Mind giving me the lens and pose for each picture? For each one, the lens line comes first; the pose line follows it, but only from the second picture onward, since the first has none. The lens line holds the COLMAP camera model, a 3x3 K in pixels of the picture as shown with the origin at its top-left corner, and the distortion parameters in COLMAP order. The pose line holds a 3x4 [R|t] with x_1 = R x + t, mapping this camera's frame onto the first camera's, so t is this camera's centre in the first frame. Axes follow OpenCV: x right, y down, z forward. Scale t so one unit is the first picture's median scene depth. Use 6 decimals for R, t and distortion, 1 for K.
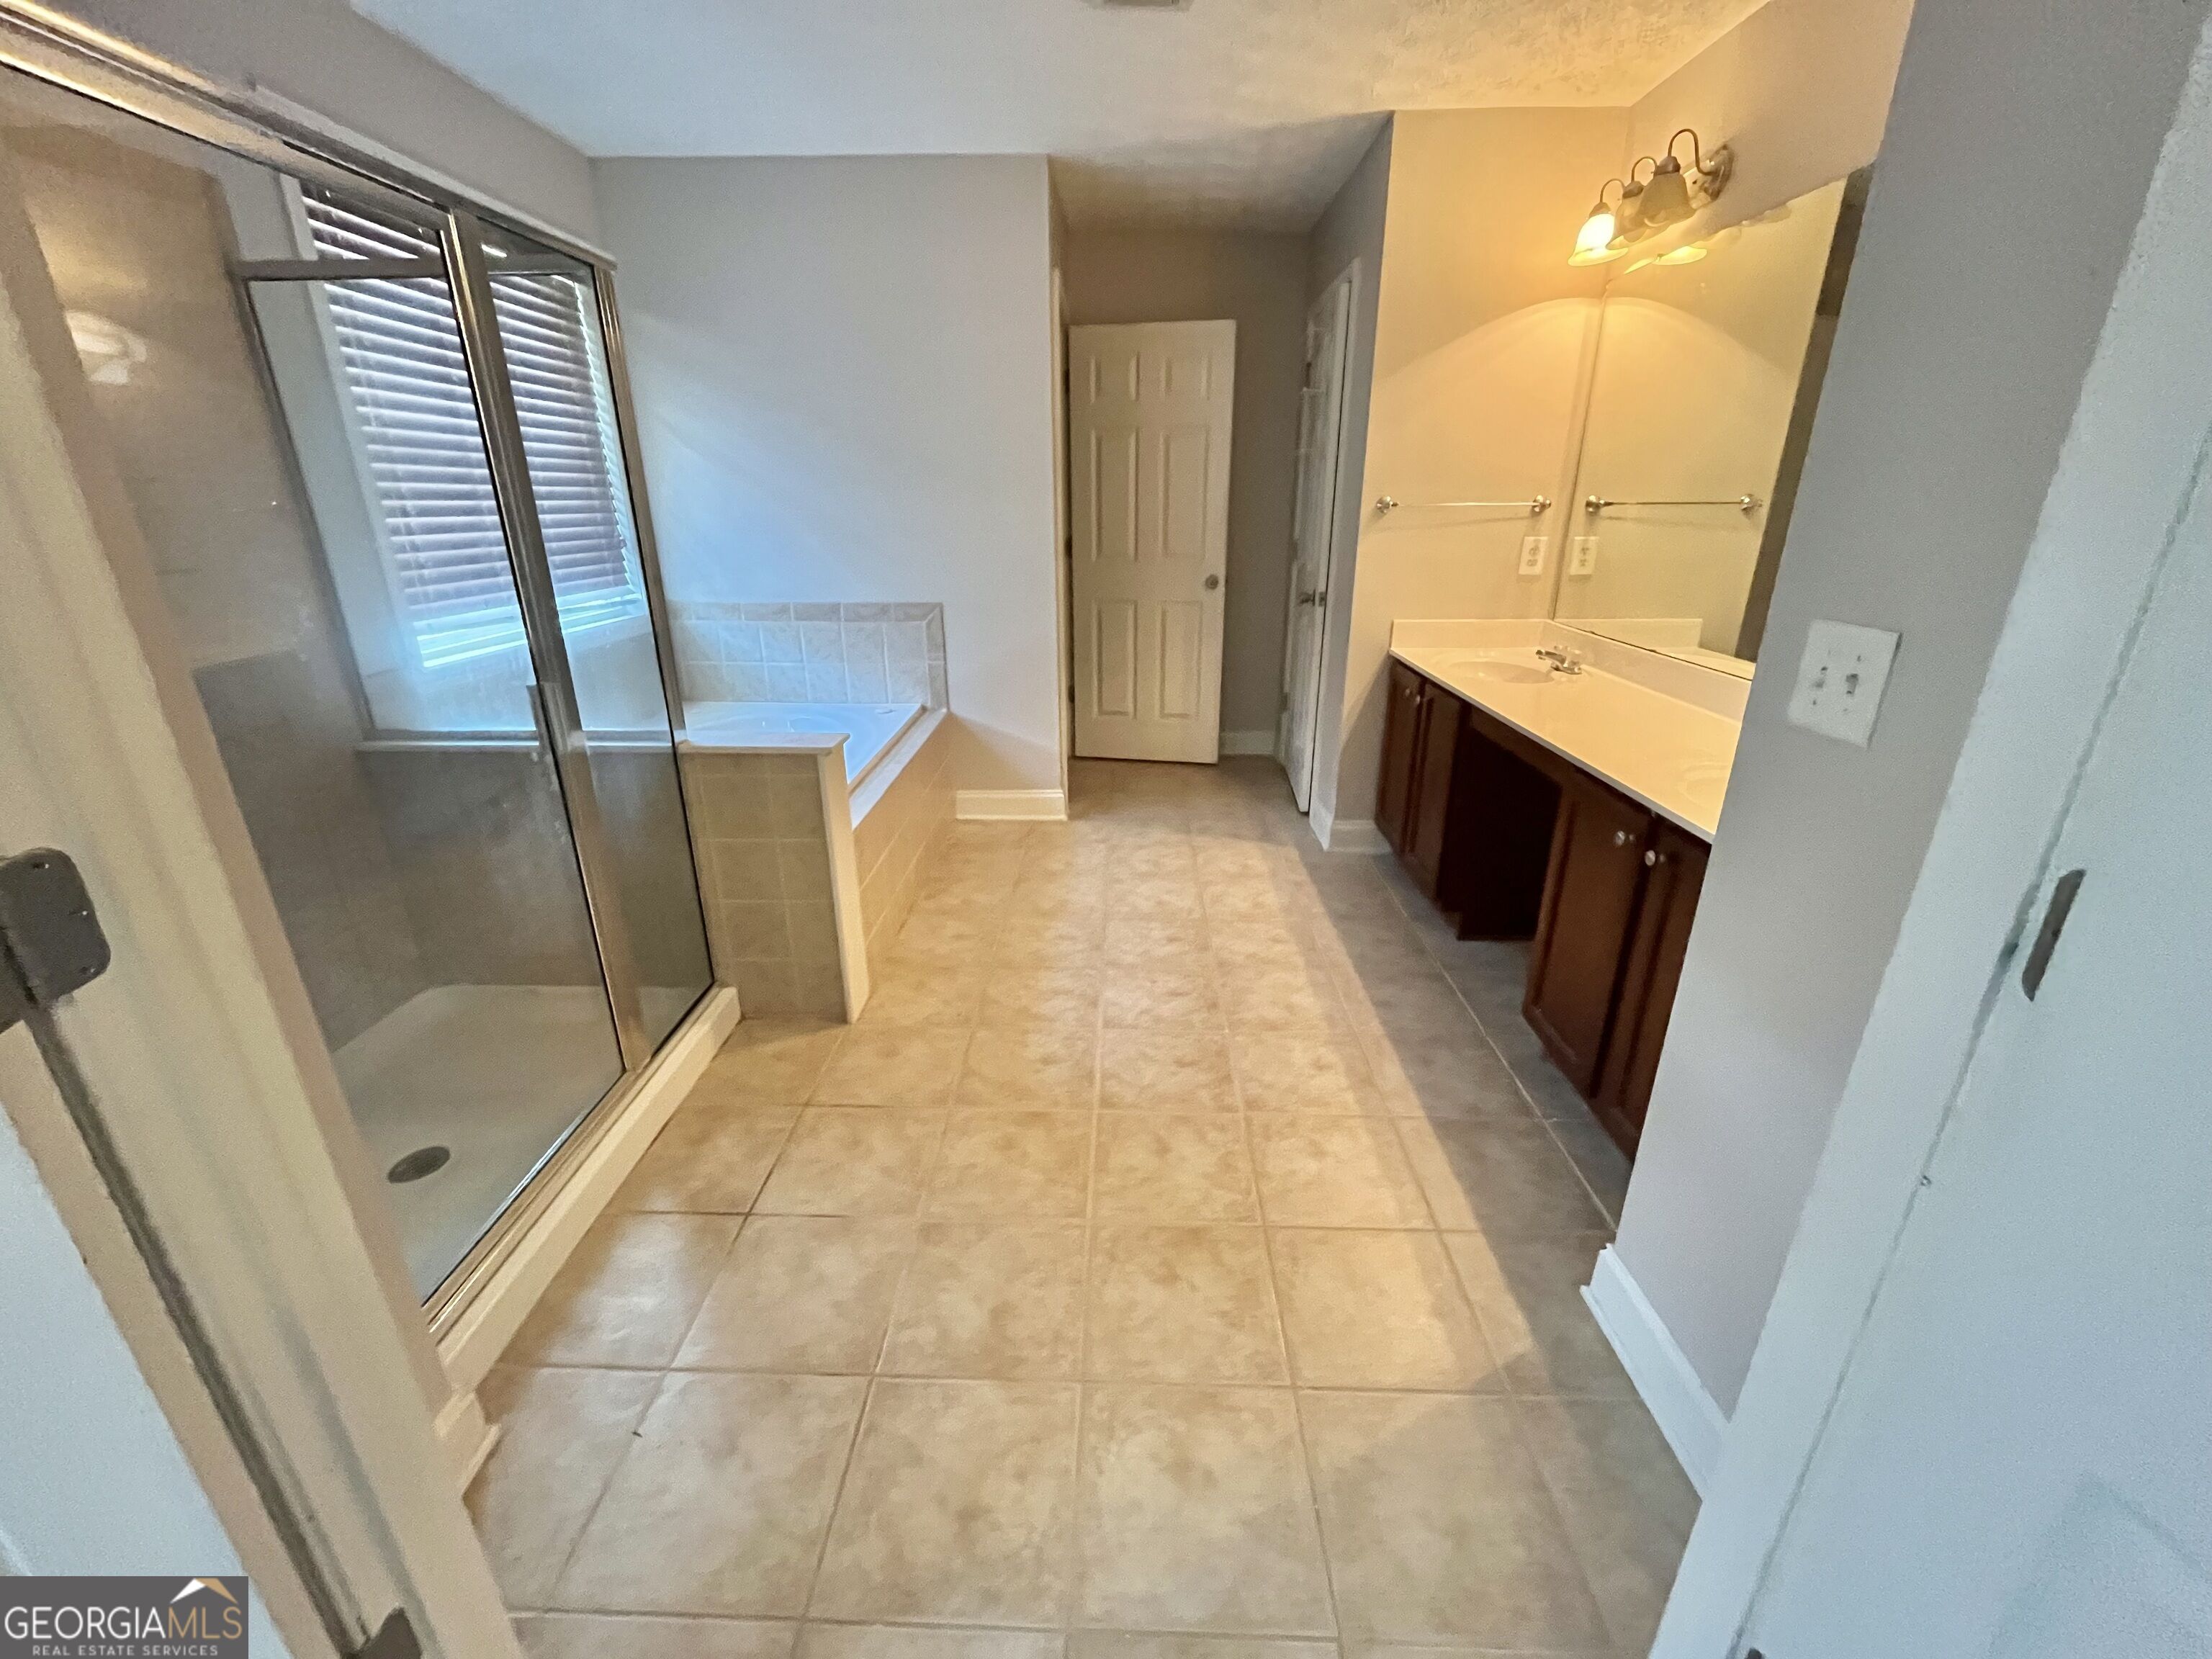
lens RADIAL K [[894.7, 0, 1105.8], [0, 894.7, 825.8], [0, 0, 1]] dist [-0.001234, -0.000565]
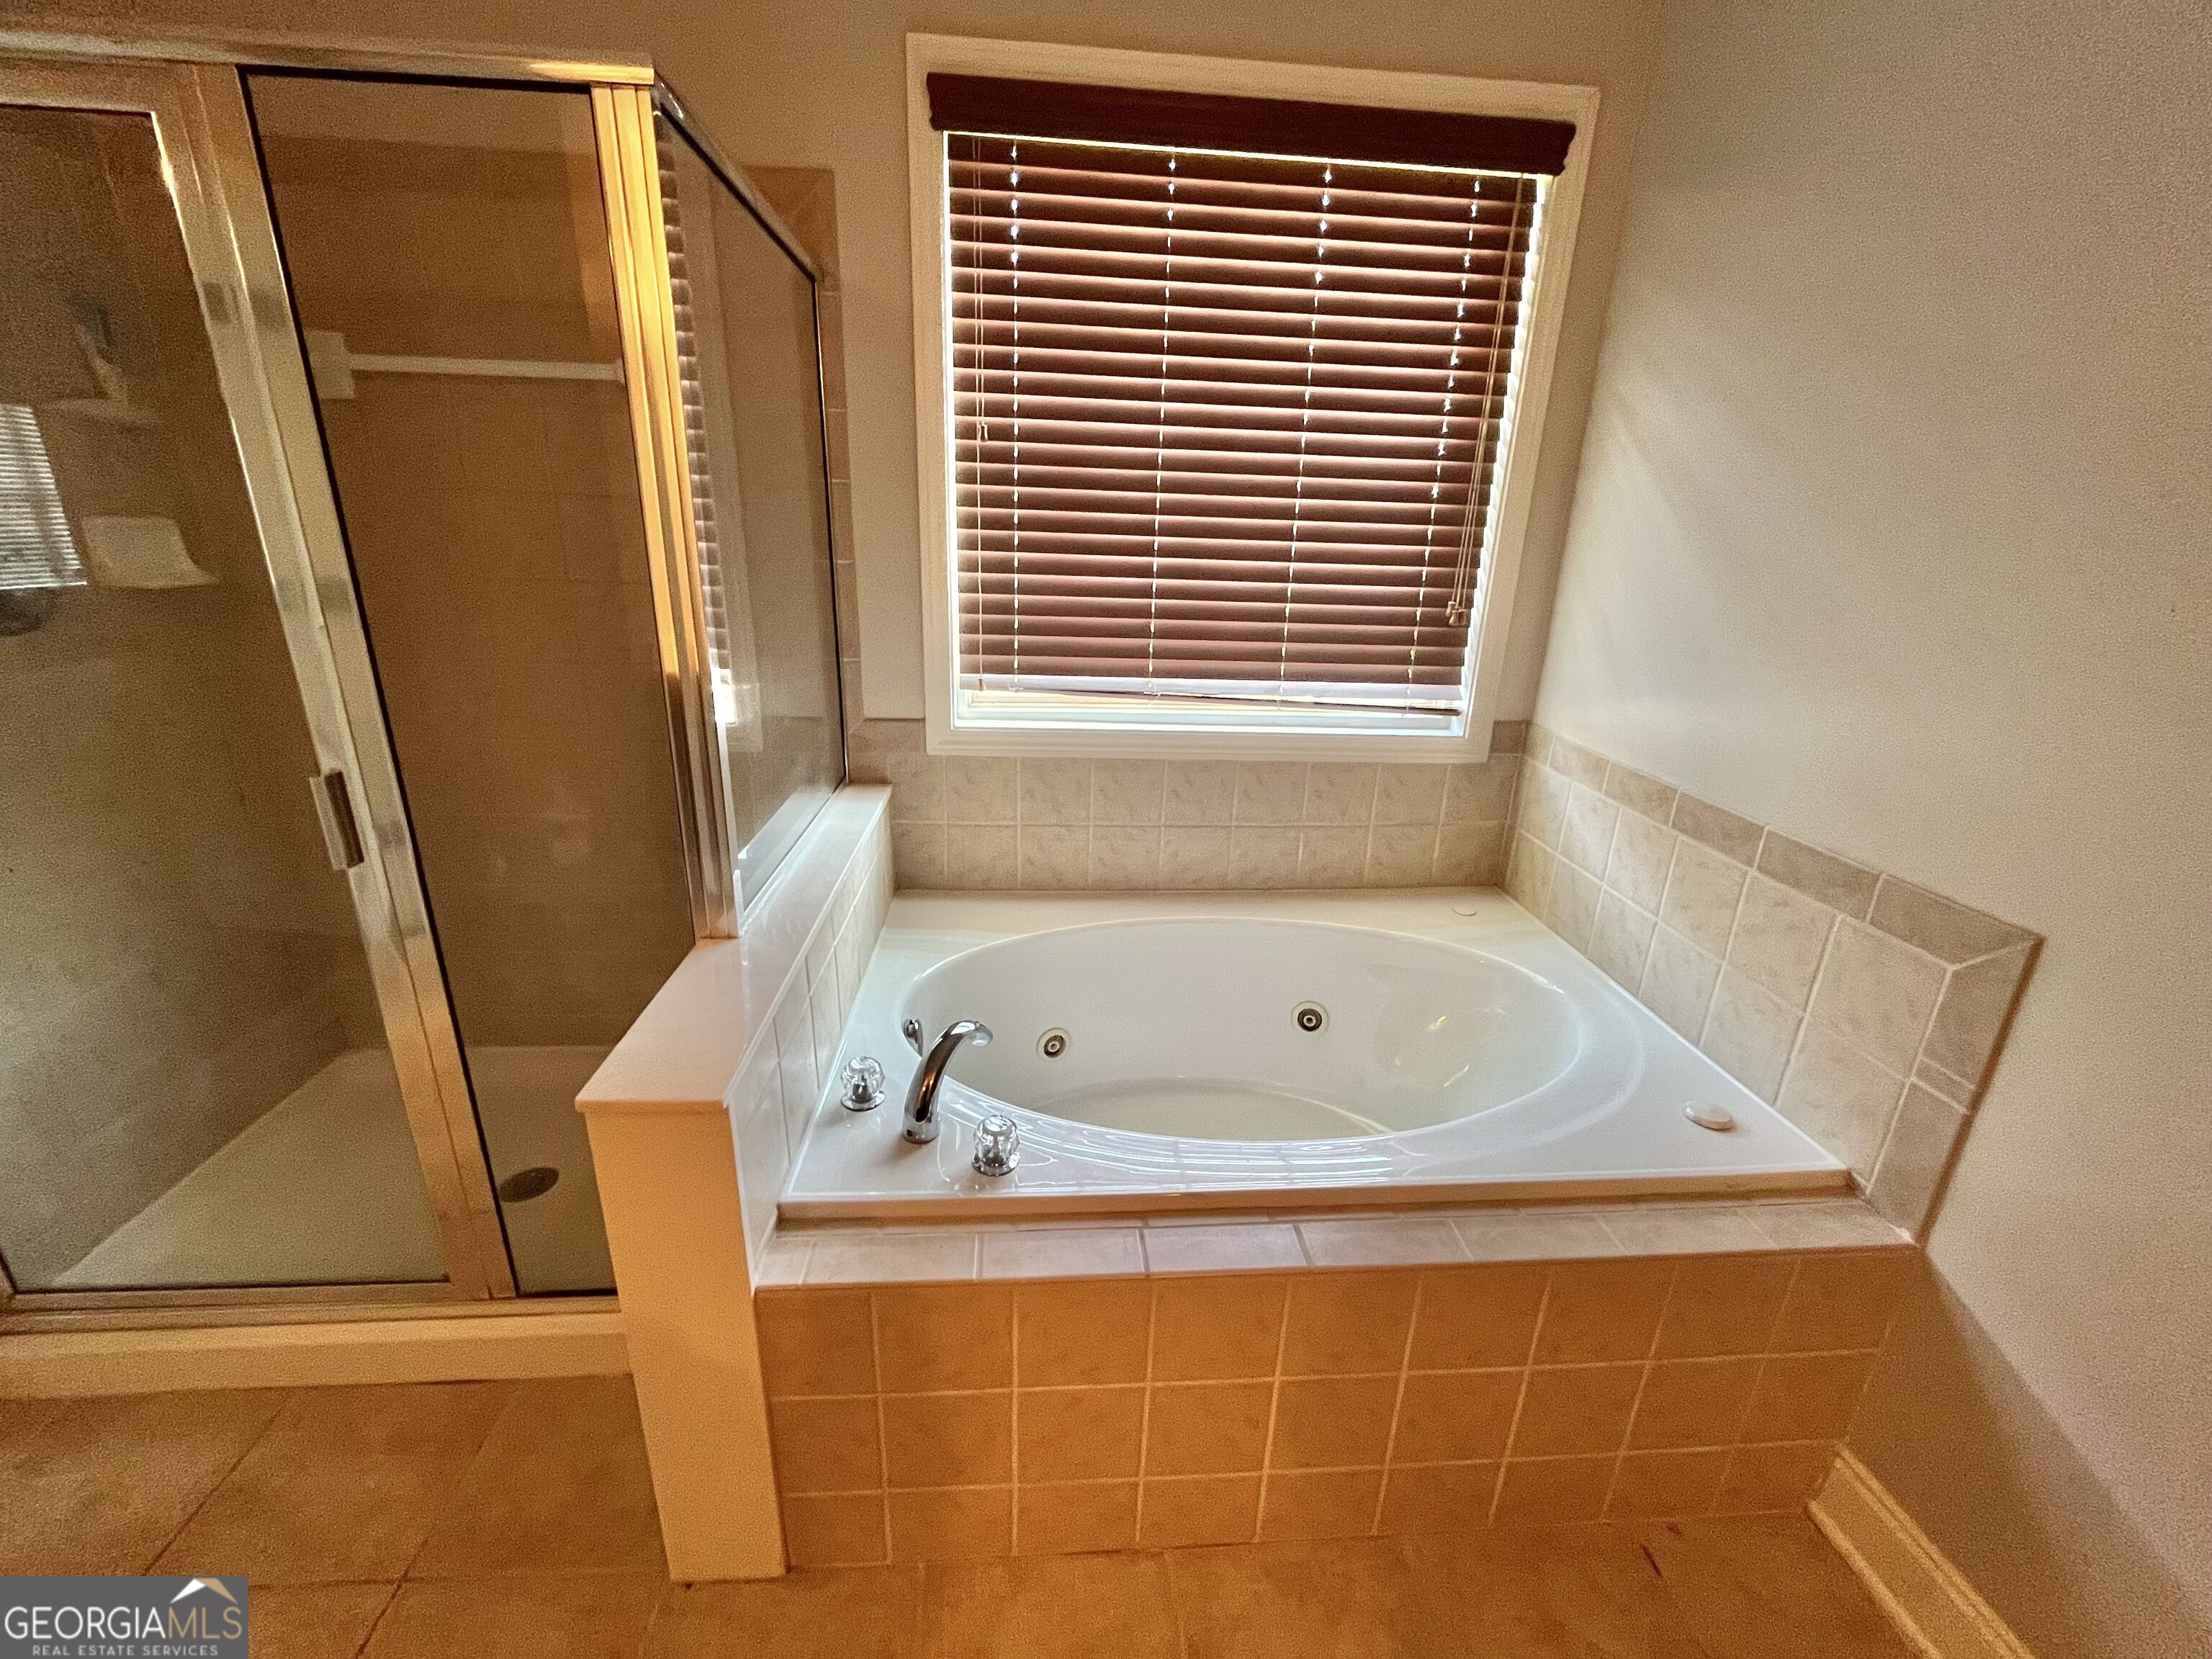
lens RADIAL K [[894.7, 0, 1104.7], [0, 894.7, 827.9], [0, 0, 1]] dist [-0.001234, -0.000565]
pose [[0.092028, 0.323781, -0.941646, 0.045355], [-0.375428, 0.887153, 0.268353, -0.241953], [0.922271, 0.328824, 0.203200, 0.649018]]
